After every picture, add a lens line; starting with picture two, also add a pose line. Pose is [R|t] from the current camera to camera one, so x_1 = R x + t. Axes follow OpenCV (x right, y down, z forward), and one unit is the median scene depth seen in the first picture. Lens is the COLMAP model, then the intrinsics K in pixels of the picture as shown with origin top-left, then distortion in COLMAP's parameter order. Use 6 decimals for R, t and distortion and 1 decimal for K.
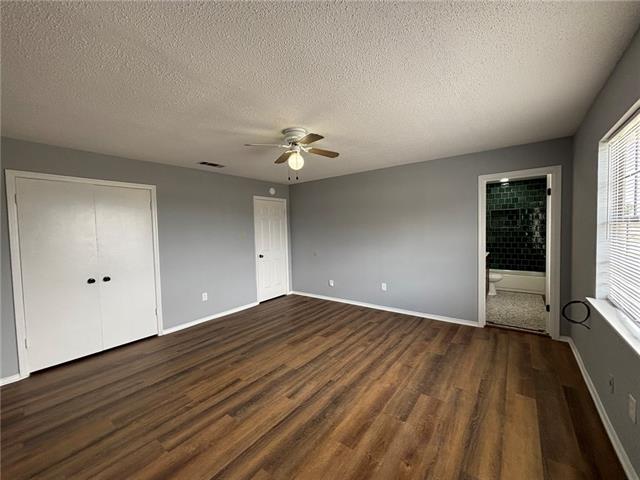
lens RADIAL K [[259.0, 0, 318.8], [0, 259.0, 241.0], [0, 0, 1]] dist [0.001518, 0.000144]
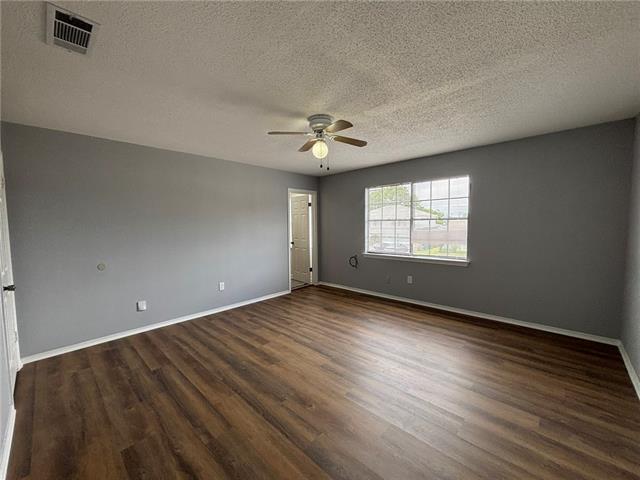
lens RADIAL K [[260.8, 0, 319.3], [0, 260.8, 236.0], [0, 0, 1]] dist [0.001364, 0.000094]
pose [[0.107393, -0.030111, 0.993761, -0.923913], [0.057705, 0.998045, 0.024004, -0.009803], [-0.992541, 0.054767, 0.108921, 0.770933]]
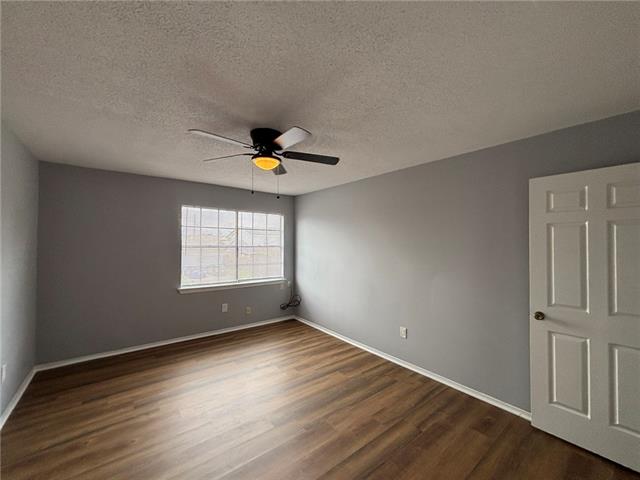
lens RADIAL K [[259.0, 0, 318.8], [0, 259.0, 241.0], [0, 0, 1]] dist [0.001518, 0.000144]
pose [[-0.974014, 0.026705, 0.224910, 0.089091], [0.032548, 0.999221, 0.022313, -0.114292], [-0.224138, 0.029054, -0.974124, 2.111450]]
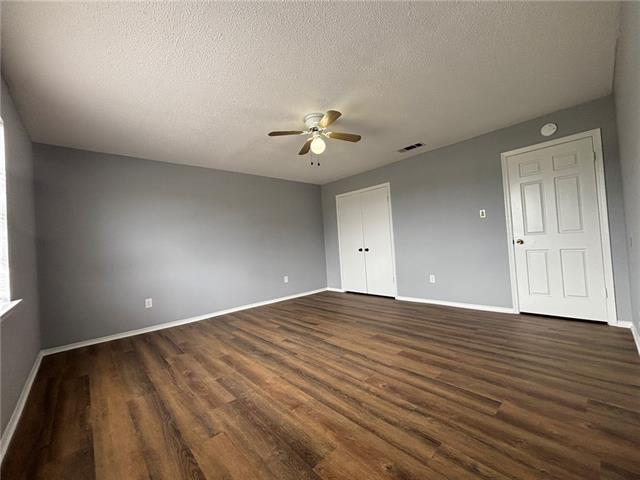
lens RADIAL K [[259.0, 0, 318.8], [0, 259.0, 241.0], [0, 0, 1]] dist [0.001518, 0.000144]
pose [[-0.170925, 0.028902, -0.984860, 0.818031], [0.025433, 0.999366, 0.024913, 0.045248], [0.984956, -0.020790, -0.171552, 0.997721]]
